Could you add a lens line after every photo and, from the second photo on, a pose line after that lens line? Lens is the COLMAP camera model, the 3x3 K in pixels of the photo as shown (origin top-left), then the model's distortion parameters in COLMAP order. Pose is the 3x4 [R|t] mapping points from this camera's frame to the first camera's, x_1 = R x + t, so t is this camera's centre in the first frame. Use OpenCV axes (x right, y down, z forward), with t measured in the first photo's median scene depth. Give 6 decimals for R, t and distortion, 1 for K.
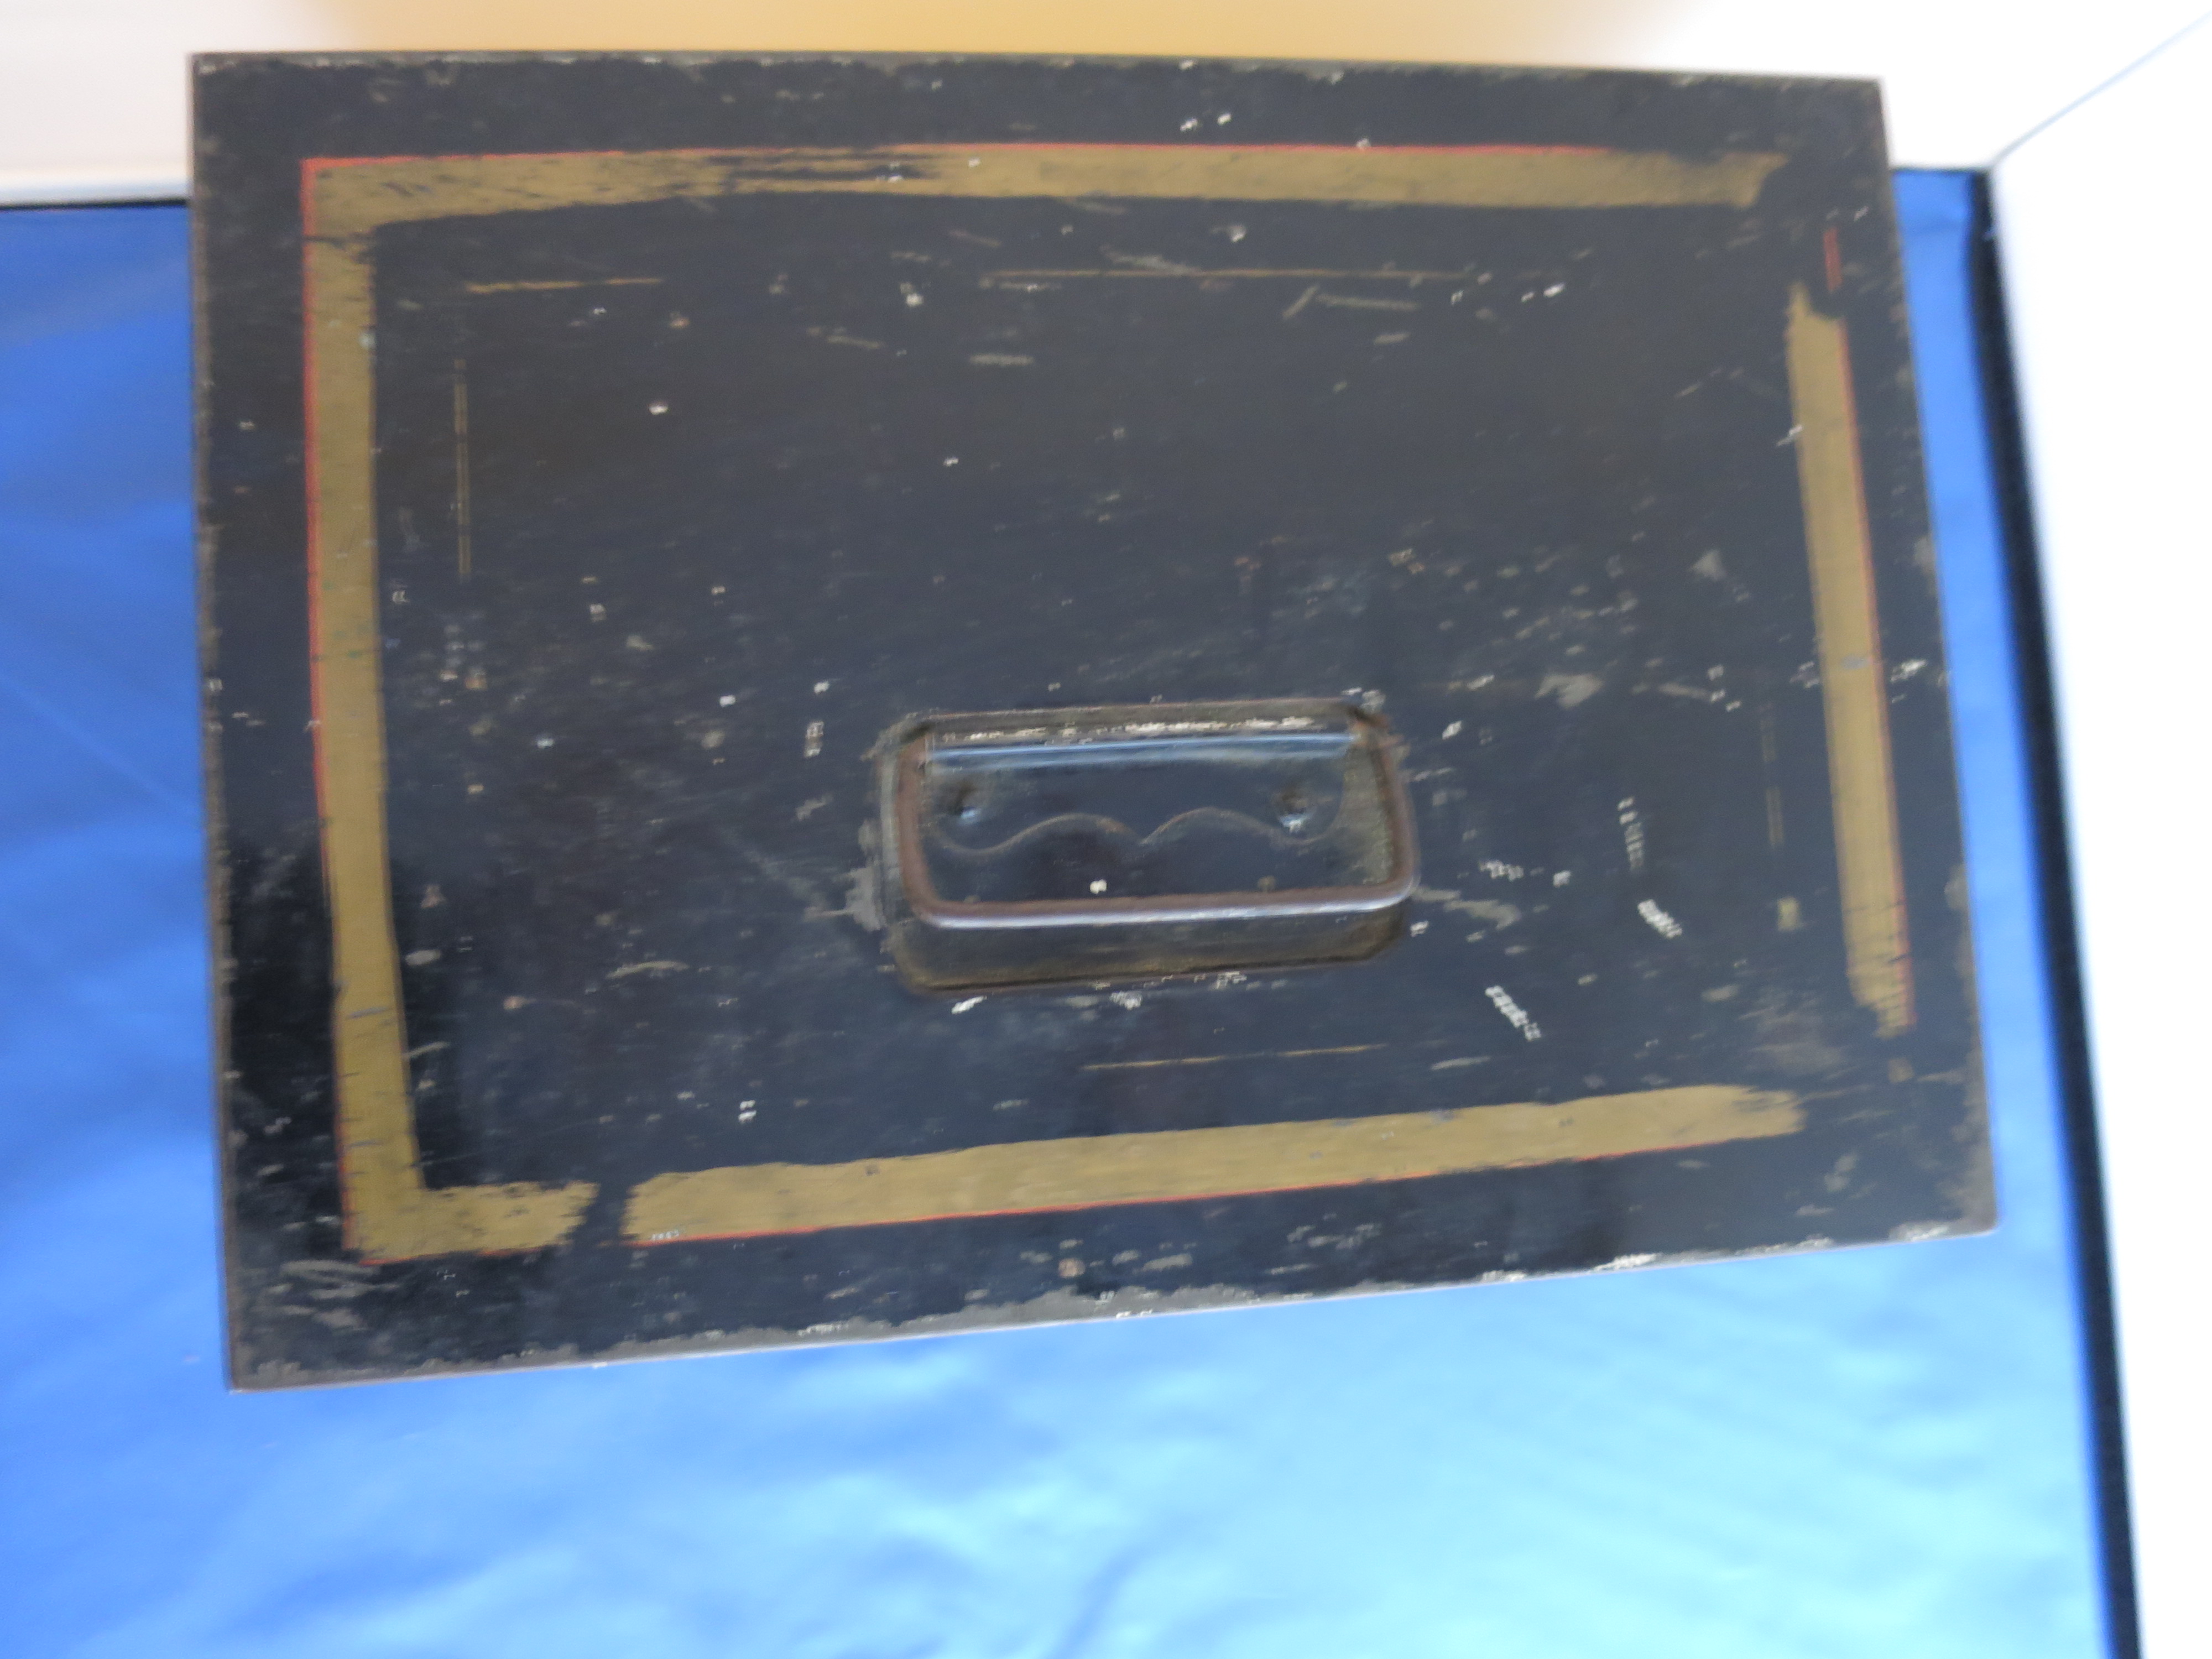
lens RADIAL K [[1583.3, 0, 1117.7], [0, 1583.3, 810.6], [0, 0, 1]] dist [-0.035739, -0.000346]
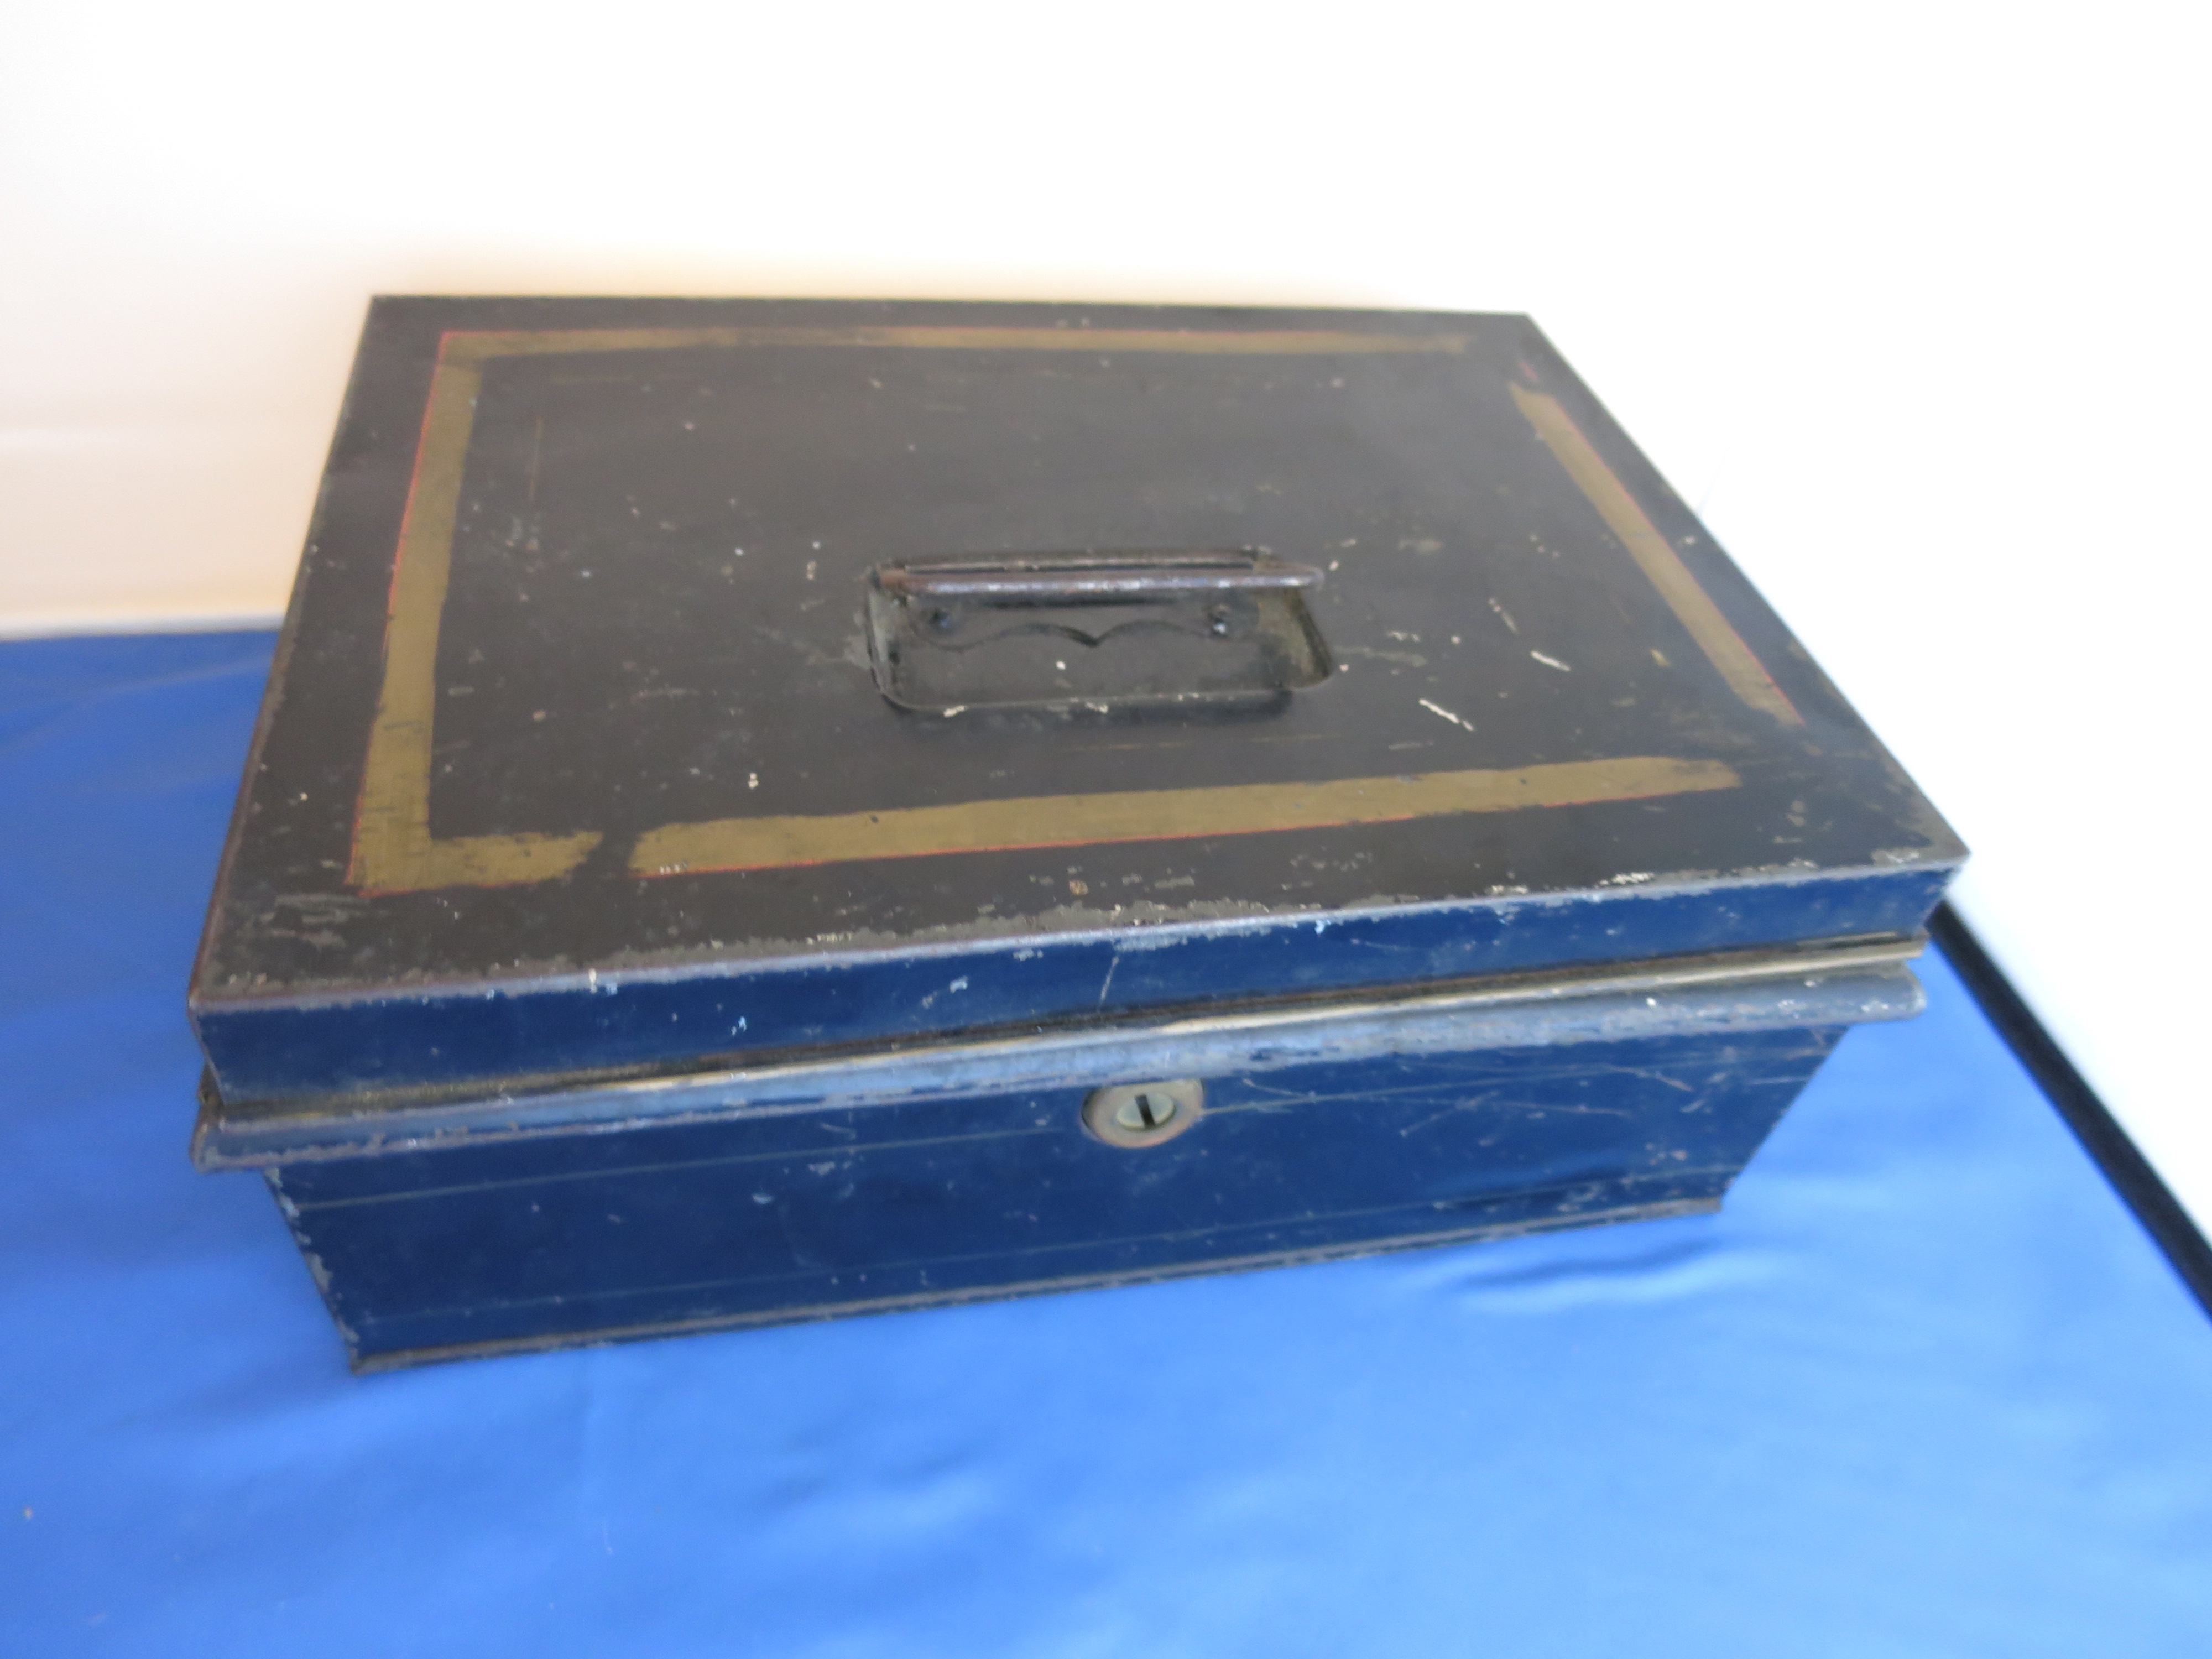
lens RADIAL K [[1583.3, 0, 1117.7], [0, 1583.3, 810.6], [0, 0, 1]] dist [-0.035739, -0.000346]
pose [[0.989739, -0.111806, 0.088978, -0.089401], [0.142717, 0.742859, -0.654058, 0.919226], [0.007030, 0.660045, 0.751193, 0.219552]]
